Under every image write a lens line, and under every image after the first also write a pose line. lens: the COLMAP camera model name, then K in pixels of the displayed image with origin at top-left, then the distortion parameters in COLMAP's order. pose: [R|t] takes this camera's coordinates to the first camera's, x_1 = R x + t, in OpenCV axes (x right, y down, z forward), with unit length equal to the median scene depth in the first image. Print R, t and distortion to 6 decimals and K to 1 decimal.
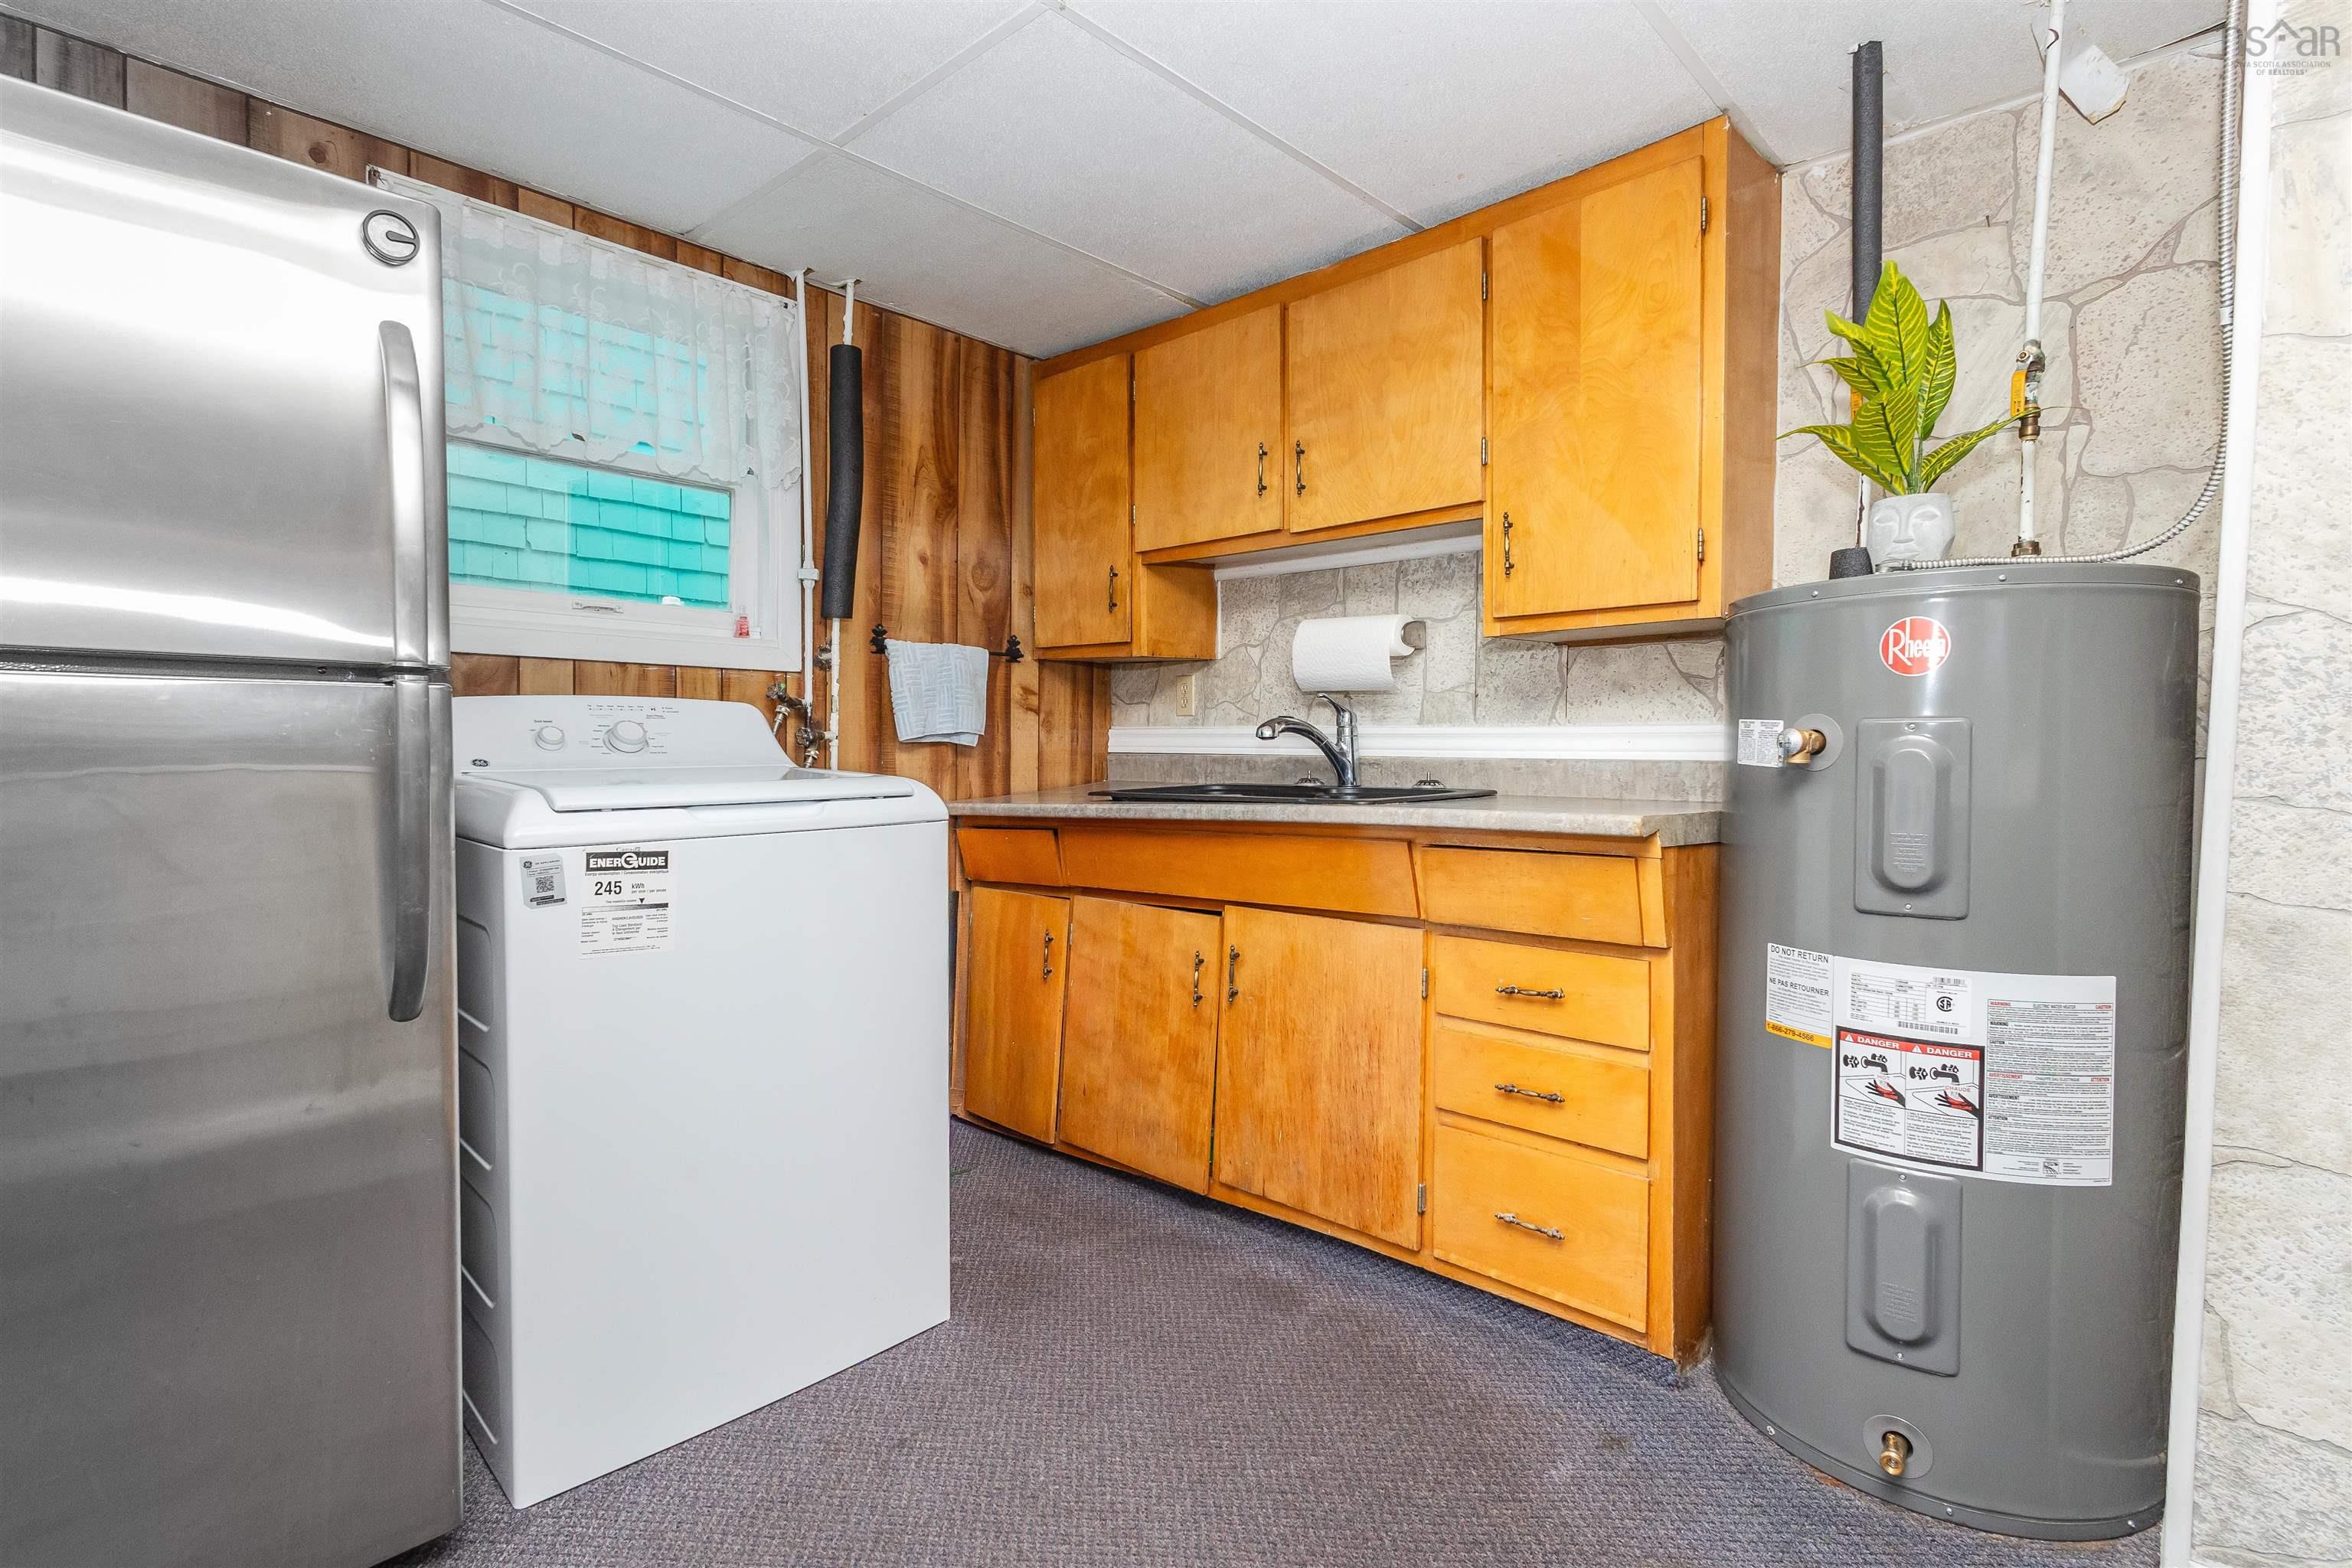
lens RADIAL K [[1124.9, 0, 1177.3], [0, 1124.9, 780.2], [0, 0, 1]] dist [0.003687, -0.000132]
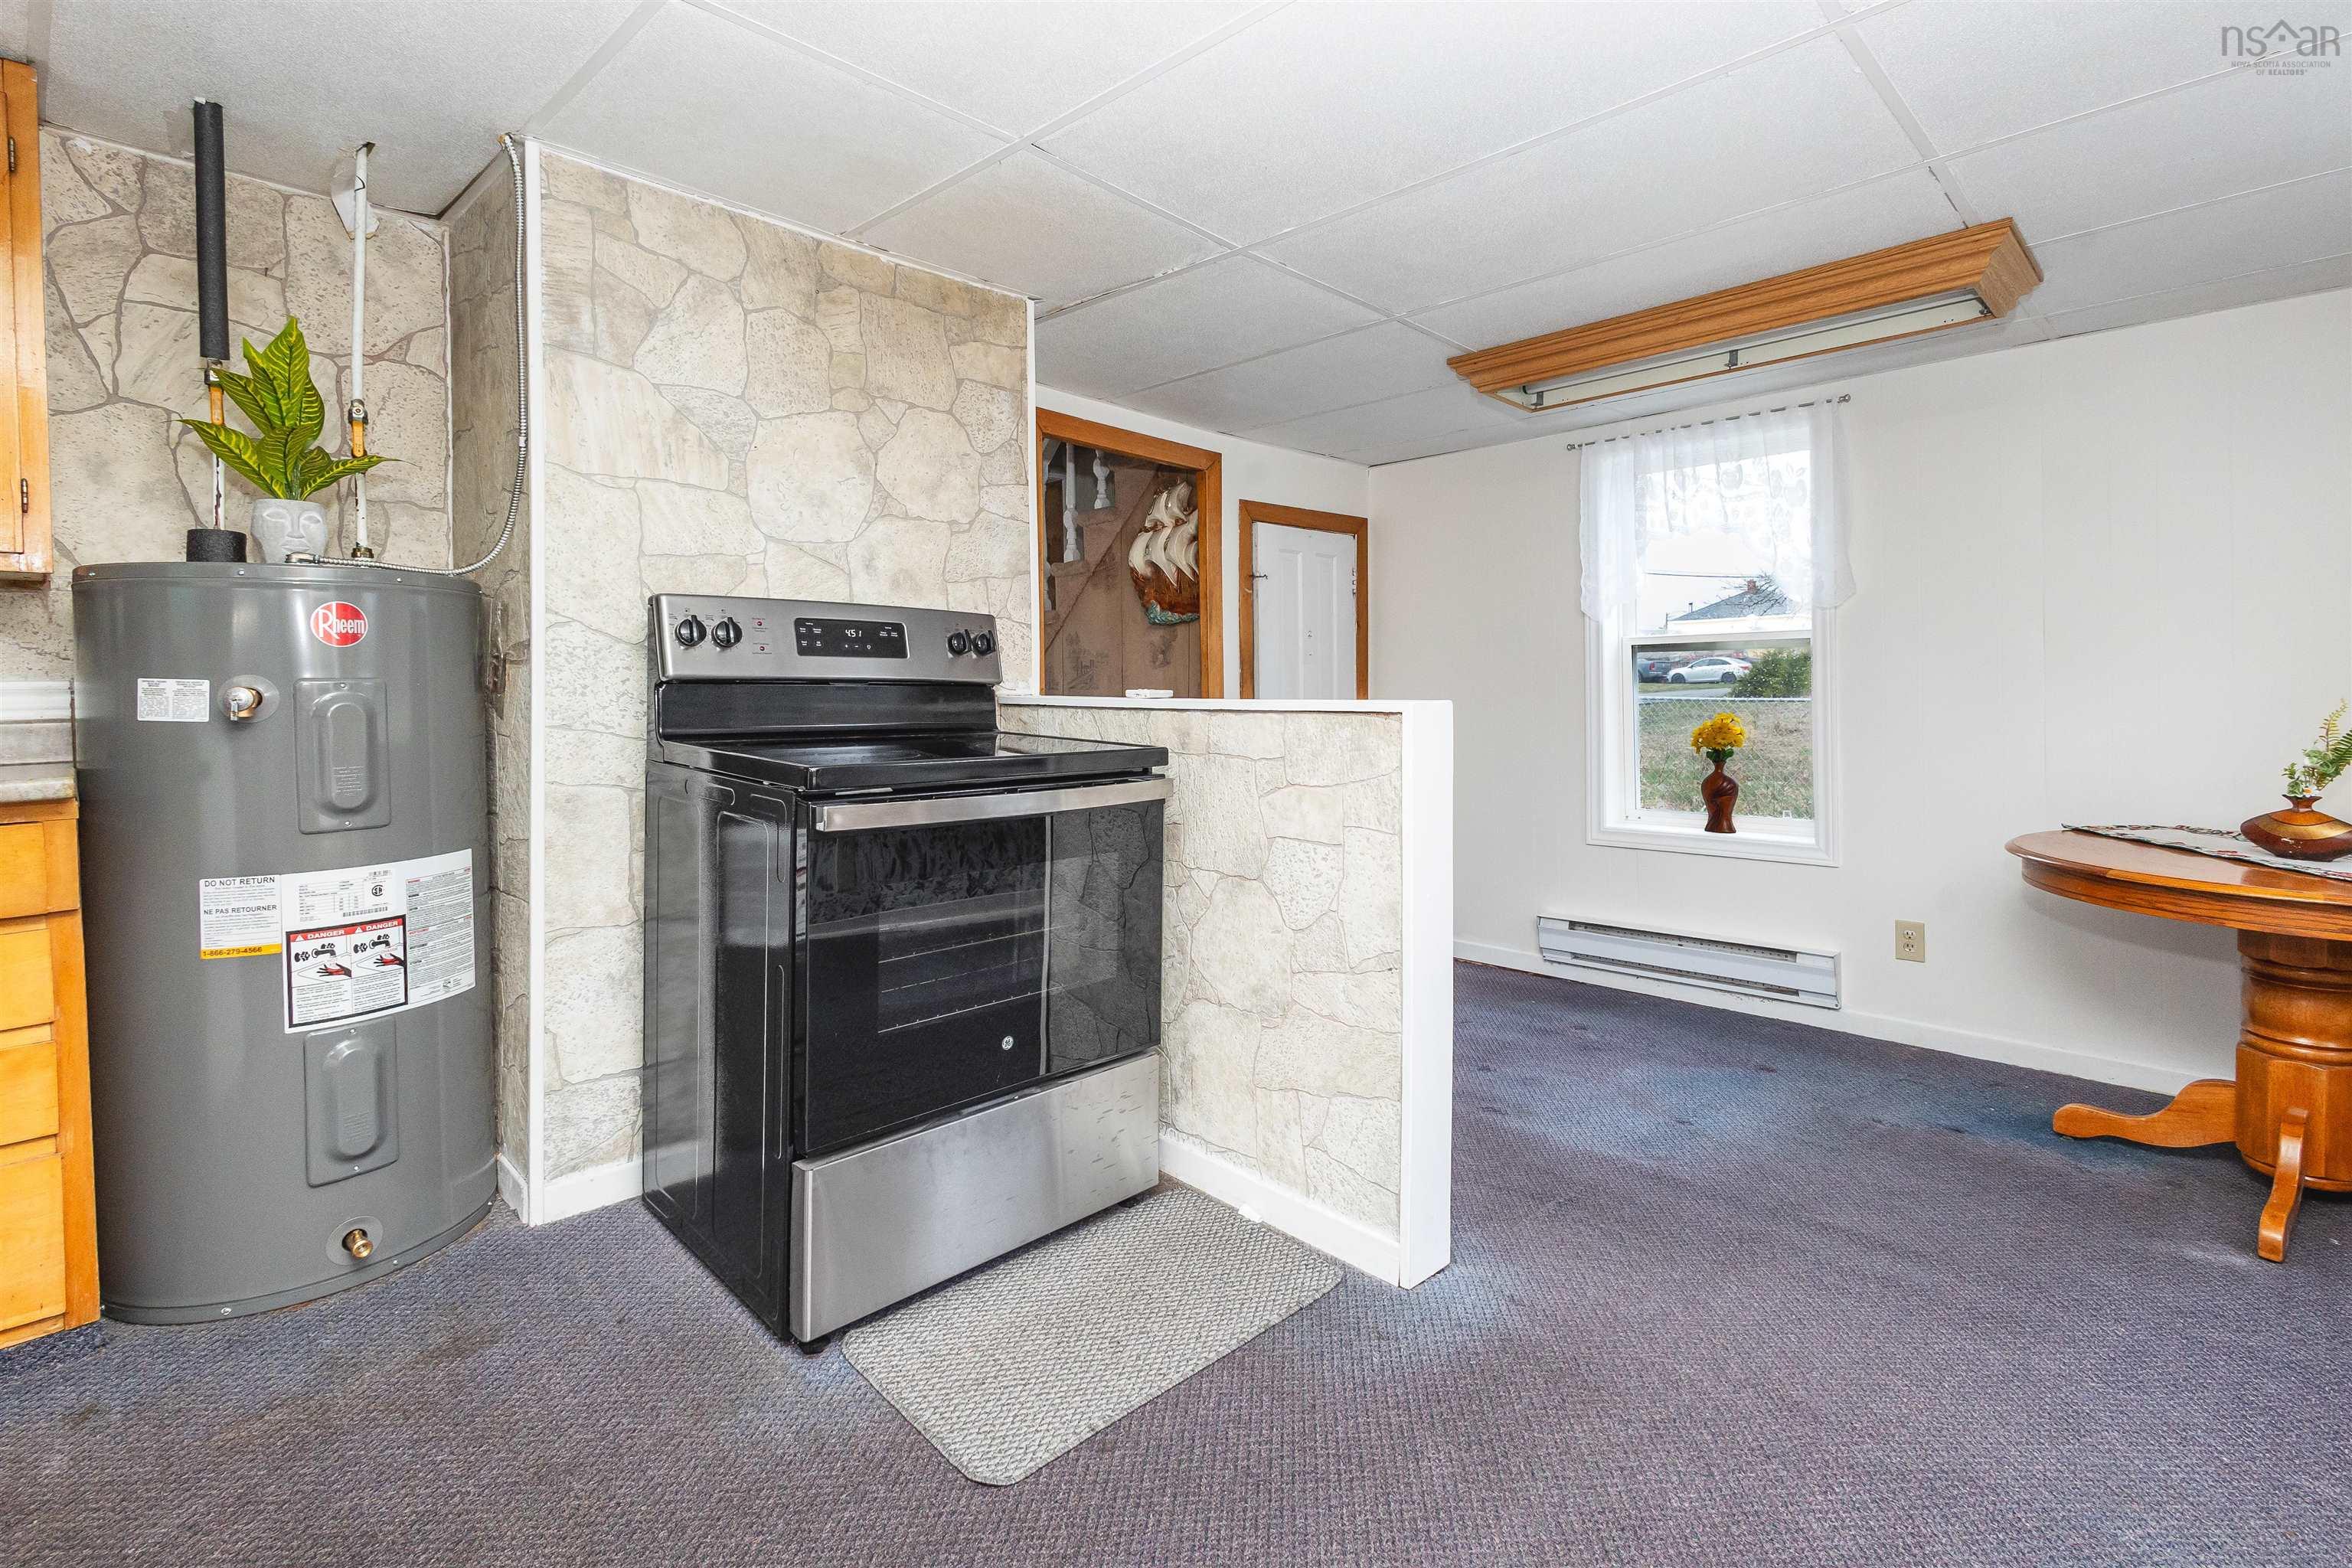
lens RADIAL K [[1113.2, 0, 1179.3], [0, 1113.2, 693.9], [0, 0, 1]] dist [0.002050, -0.001315]
pose [[0.026080, -0.015318, 0.999542, -0.610224], [0.043503, 0.998953, 0.014174, -0.013933], [-0.998713, 0.043113, 0.026719, -0.005731]]
